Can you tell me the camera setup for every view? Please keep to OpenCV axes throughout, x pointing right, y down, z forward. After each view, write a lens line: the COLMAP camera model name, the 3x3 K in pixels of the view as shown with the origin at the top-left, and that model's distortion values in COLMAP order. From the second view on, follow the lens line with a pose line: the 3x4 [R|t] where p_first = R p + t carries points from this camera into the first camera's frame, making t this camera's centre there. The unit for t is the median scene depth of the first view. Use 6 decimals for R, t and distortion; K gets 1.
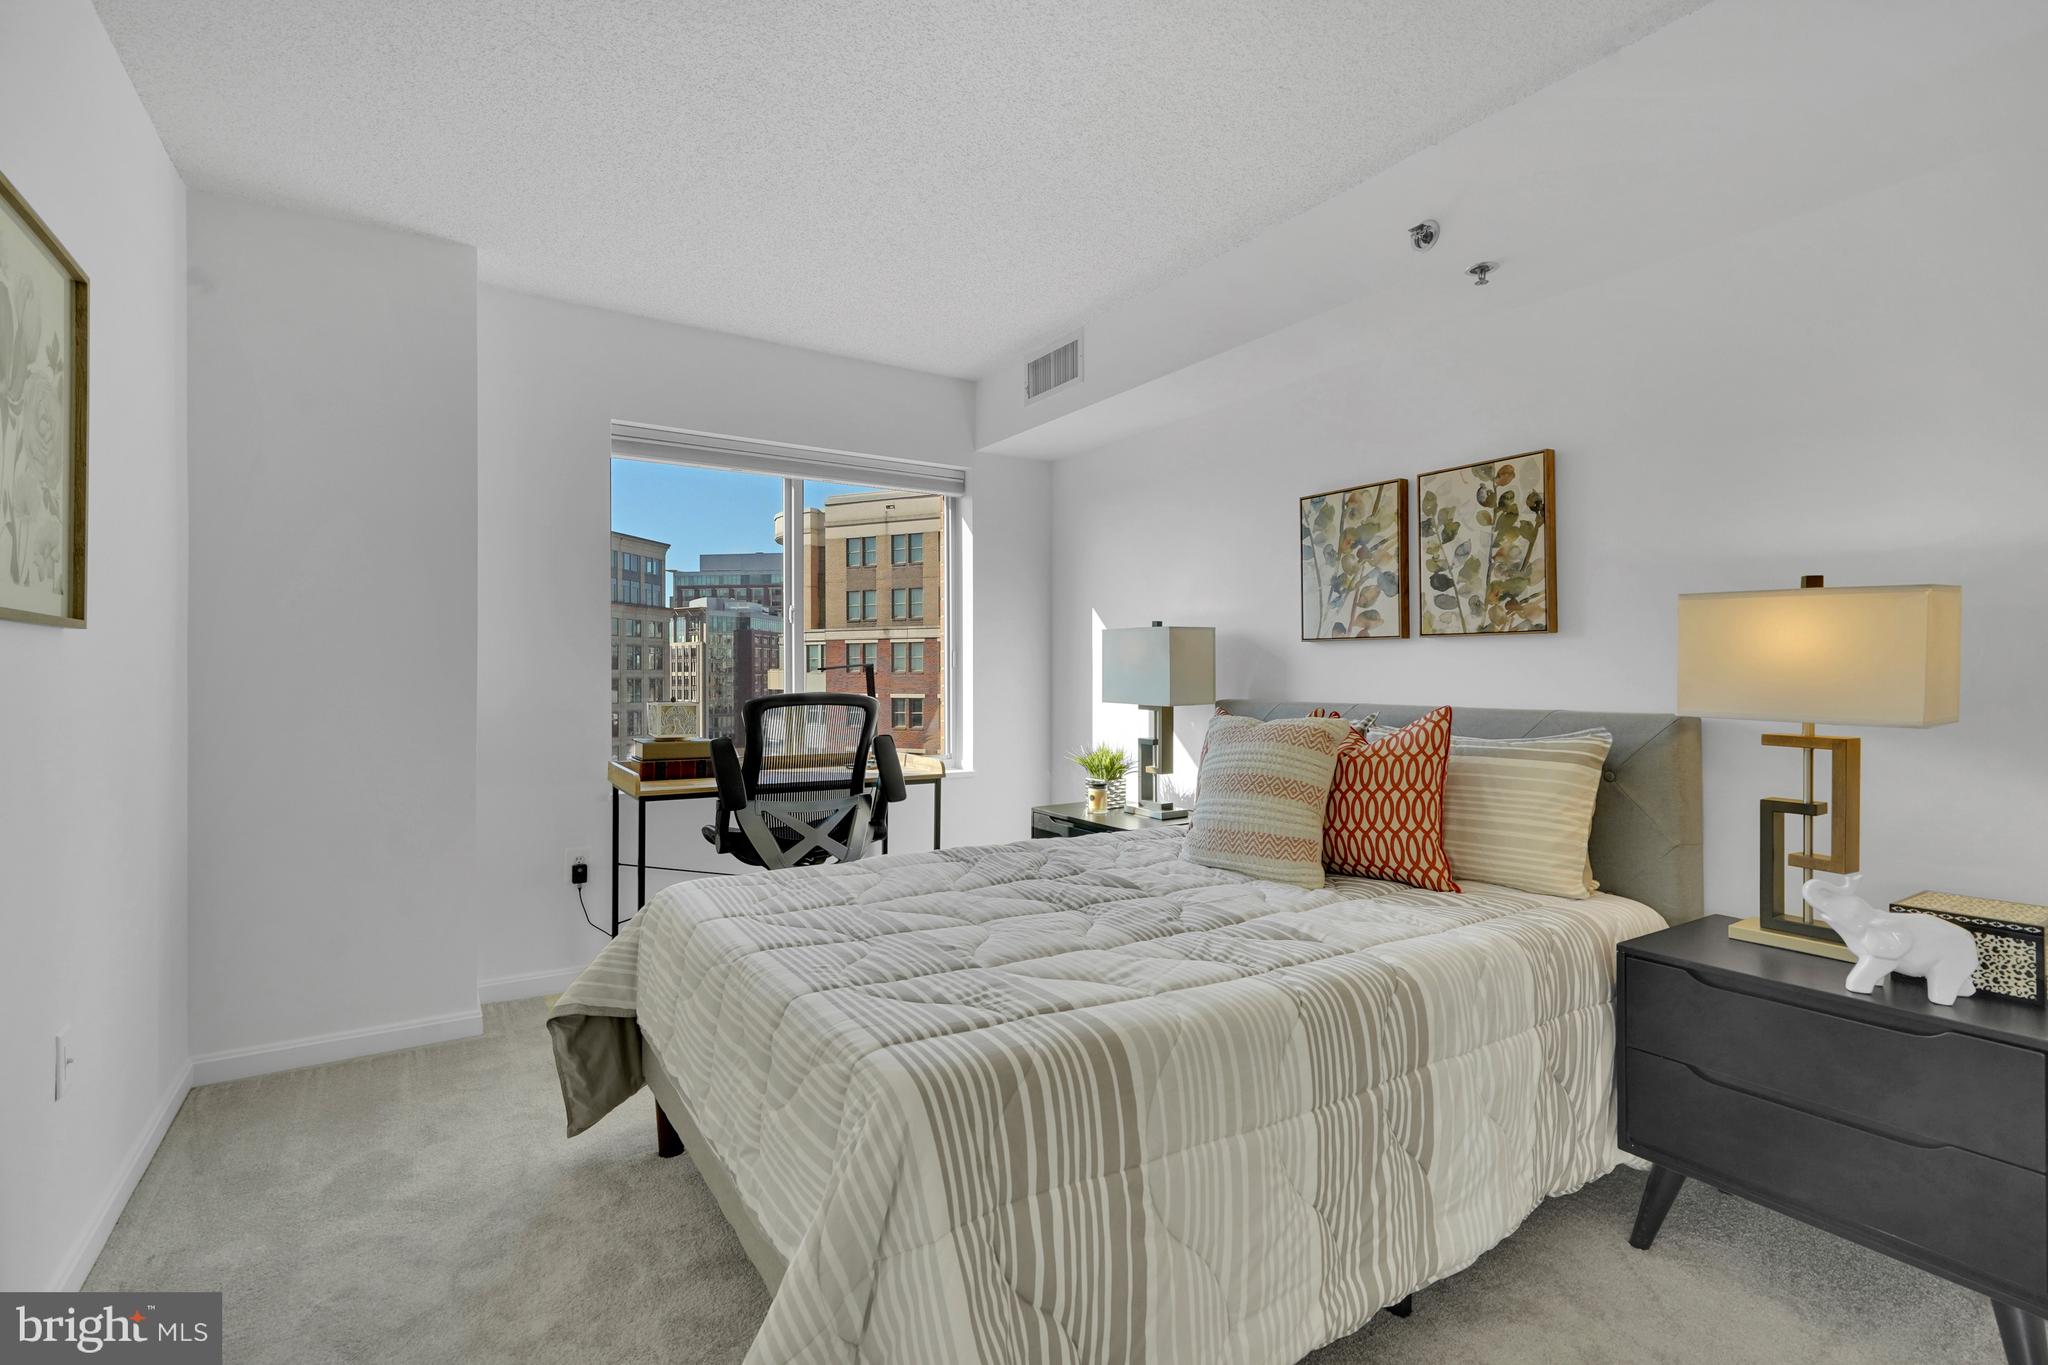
lens RADIAL K [[930.9, 0, 1020.5], [0, 930.9, 675.9], [0, 0, 1]] dist [0.000842, 0.000325]
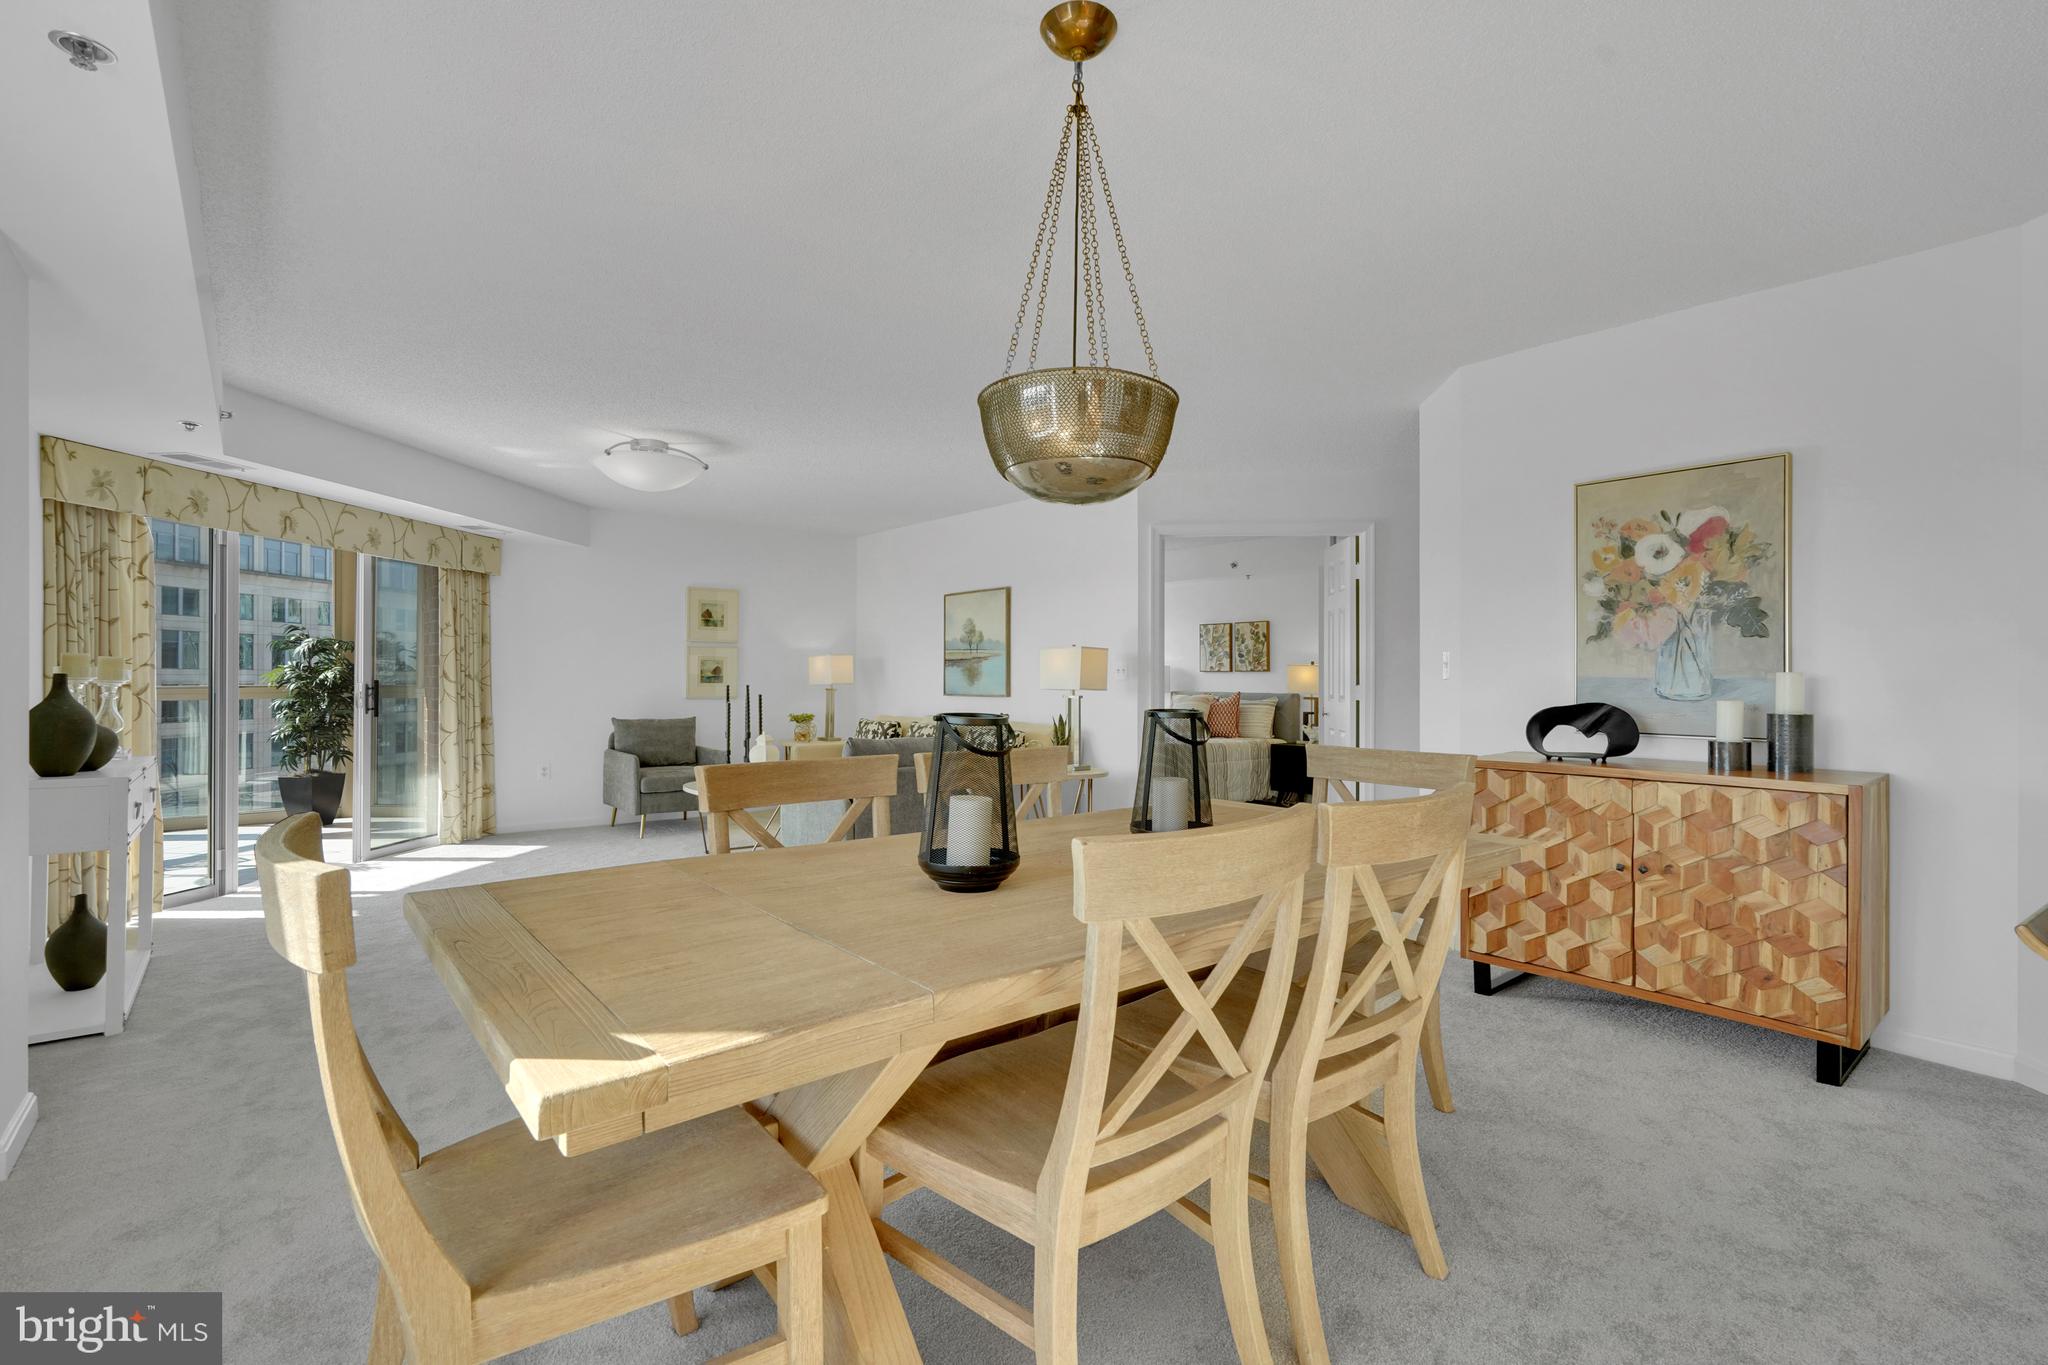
lens RADIAL K [[930.9, 0, 1020.5], [0, 930.9, 675.9], [0, 0, 1]] dist [0.000842, 0.000325]
pose [[0.993813, 0.002098, 0.111047, -0.731429], [-0.001901, 0.999996, -0.001876, -0.019226], [-0.111051, 0.001653, 0.993813, -2.311096]]
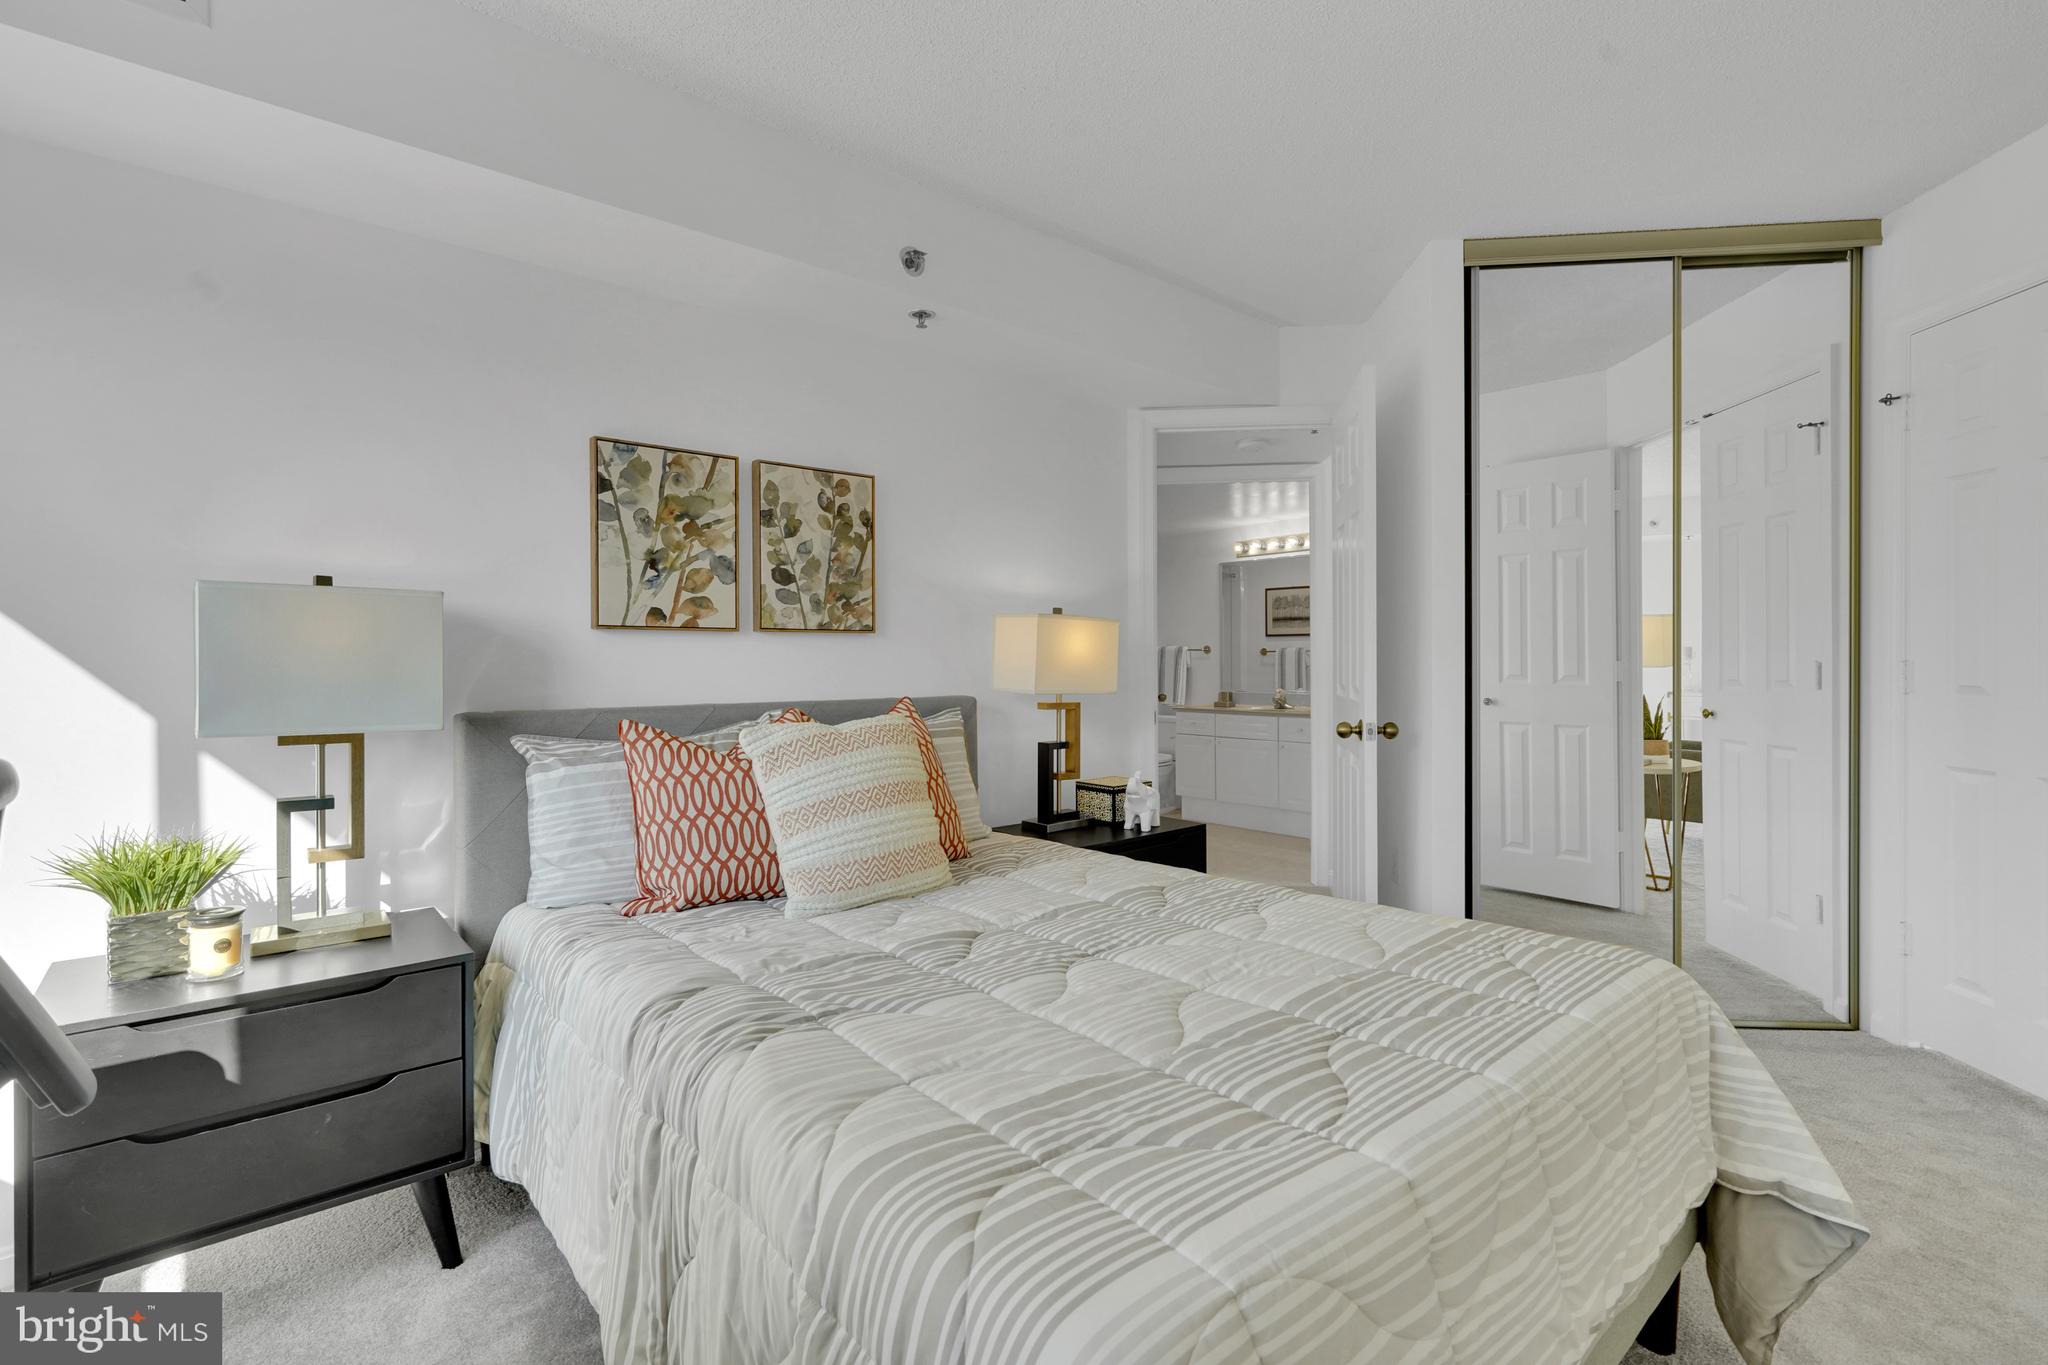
lens RADIAL K [[930.9, 0, 1020.5], [0, 930.9, 675.9], [0, 0, 1]] dist [0.000842, 0.000325]
pose [[-0.123259, -0.012323, 0.992298, -0.575688], [0.011713, 0.999835, 0.013871, -0.005640], [-0.992305, 0.013333, -0.123095, 0.891497]]
